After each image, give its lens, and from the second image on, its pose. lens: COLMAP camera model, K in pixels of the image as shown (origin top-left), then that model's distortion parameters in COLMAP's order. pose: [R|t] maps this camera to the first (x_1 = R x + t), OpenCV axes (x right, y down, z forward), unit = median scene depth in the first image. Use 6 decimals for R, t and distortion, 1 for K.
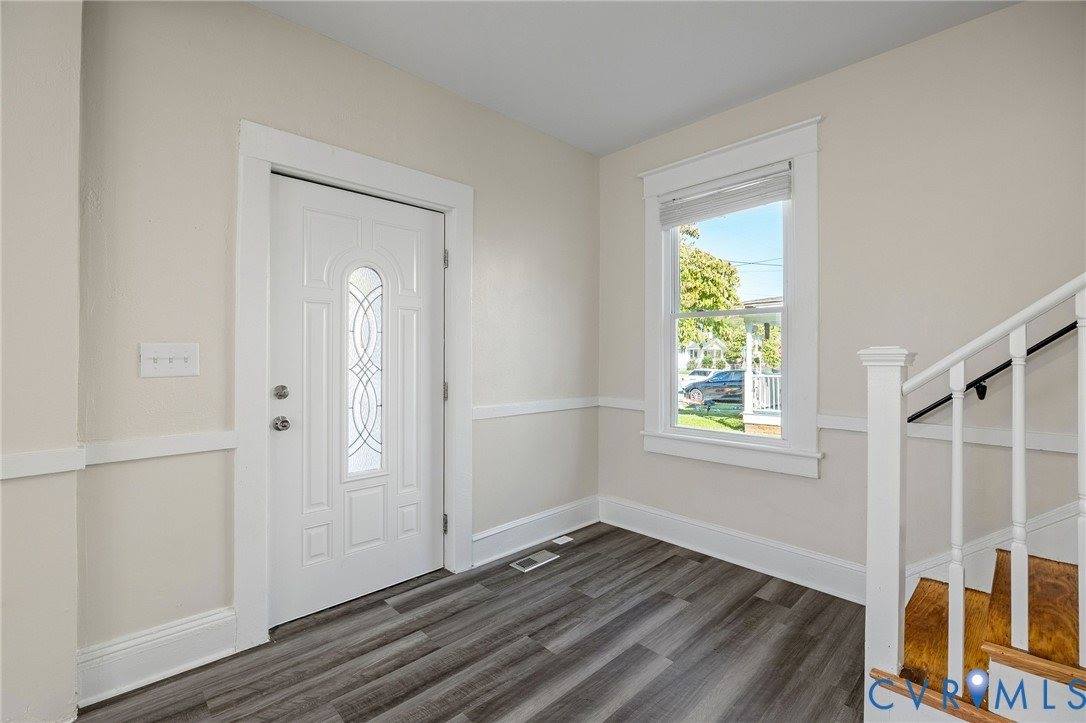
lens RADIAL K [[467.4, 0, 538.1], [0, 467.4, 356.6], [0, 0, 1]] dist [-0.027092, -0.000314]
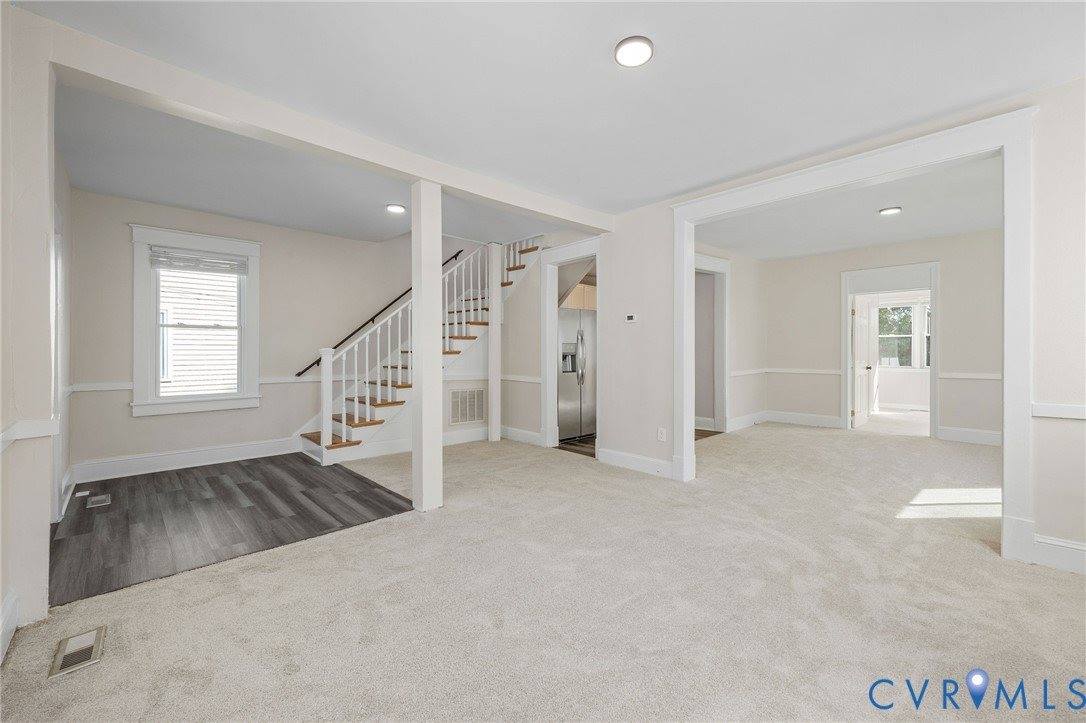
lens RADIAL K [[443.9, 0, 534.3], [0, 443.9, 356.2], [0, 0, 1]] dist [0.011444, -0.000314]
pose [[0.012857, -0.010401, 0.999863, -1.370415], [0.001322, 0.999945, 0.010385, 0.002368], [-0.999916, 0.001189, 0.012870, -0.311376]]
